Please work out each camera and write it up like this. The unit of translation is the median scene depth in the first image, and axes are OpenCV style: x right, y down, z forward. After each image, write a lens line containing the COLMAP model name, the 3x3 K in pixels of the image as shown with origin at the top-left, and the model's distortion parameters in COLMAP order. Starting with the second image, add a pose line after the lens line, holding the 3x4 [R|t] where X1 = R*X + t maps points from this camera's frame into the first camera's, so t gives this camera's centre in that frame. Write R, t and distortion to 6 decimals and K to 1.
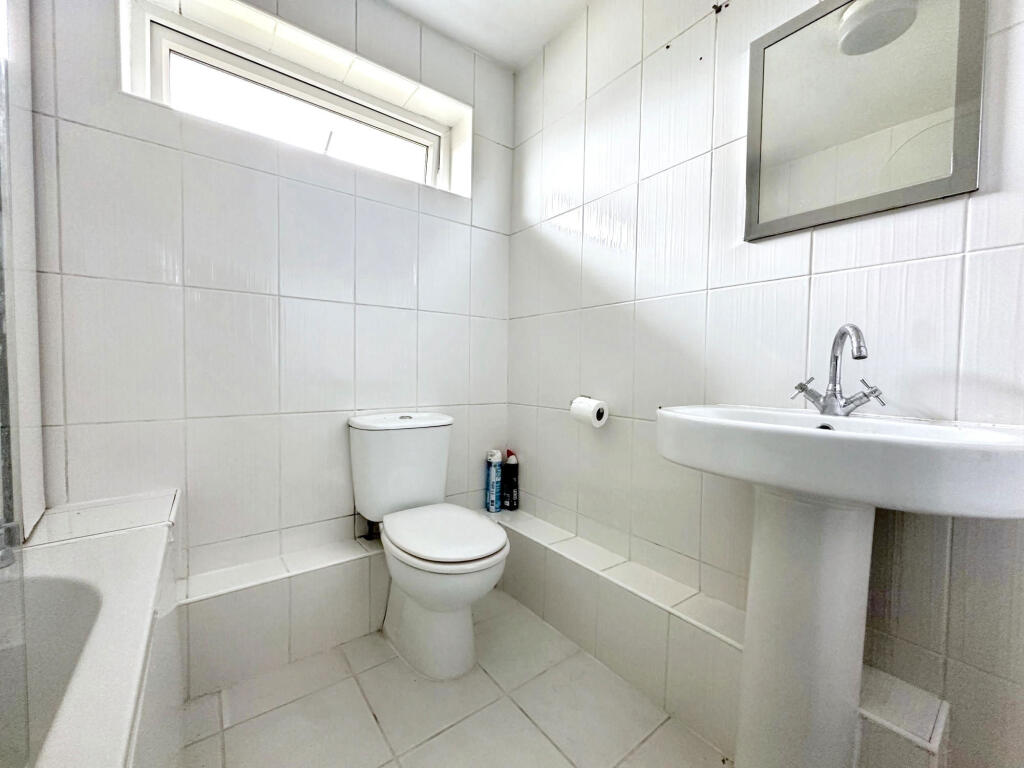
lens RADIAL K [[403.9, 0, 518.4], [0, 403.9, 381.8], [0, 0, 1]] dist [-0.002225, -0.000039]
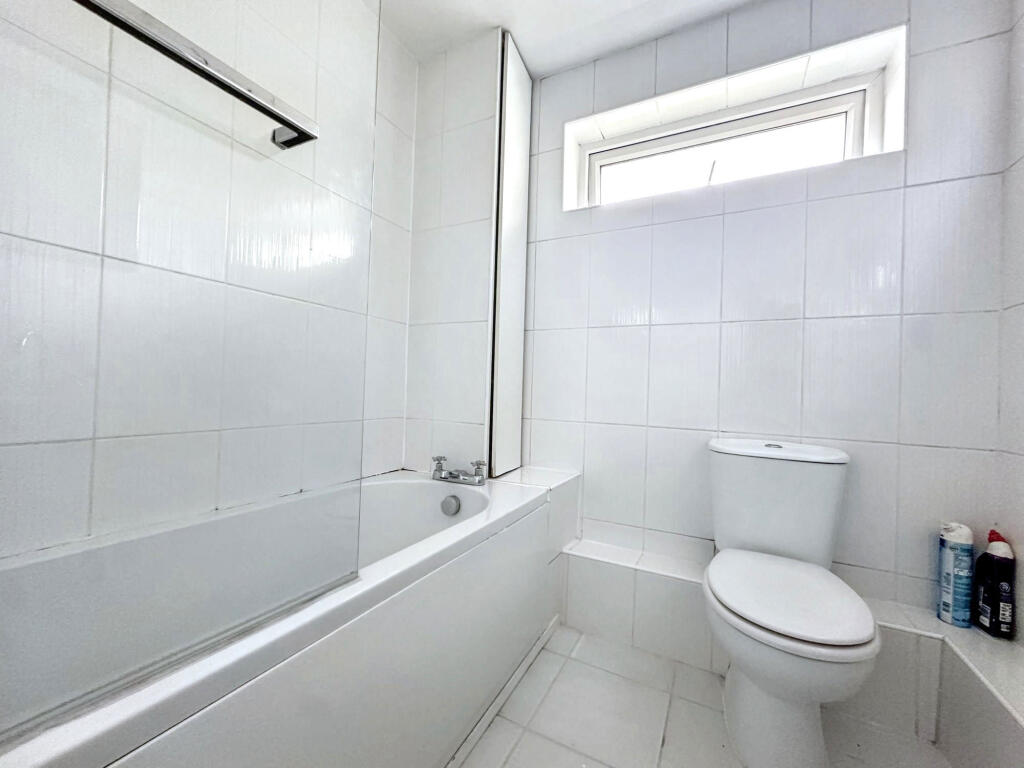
lens RADIAL K [[403.9, 0, 520.8], [0, 403.9, 387.2], [0, 0, 1]] dist [-0.002225, -0.000039]
pose [[0.438580, -0.006694, -0.898667, 0.207653], [-0.055576, 0.997856, -0.034557, 0.019517], [0.896972, 0.065101, 0.437268, 0.117331]]
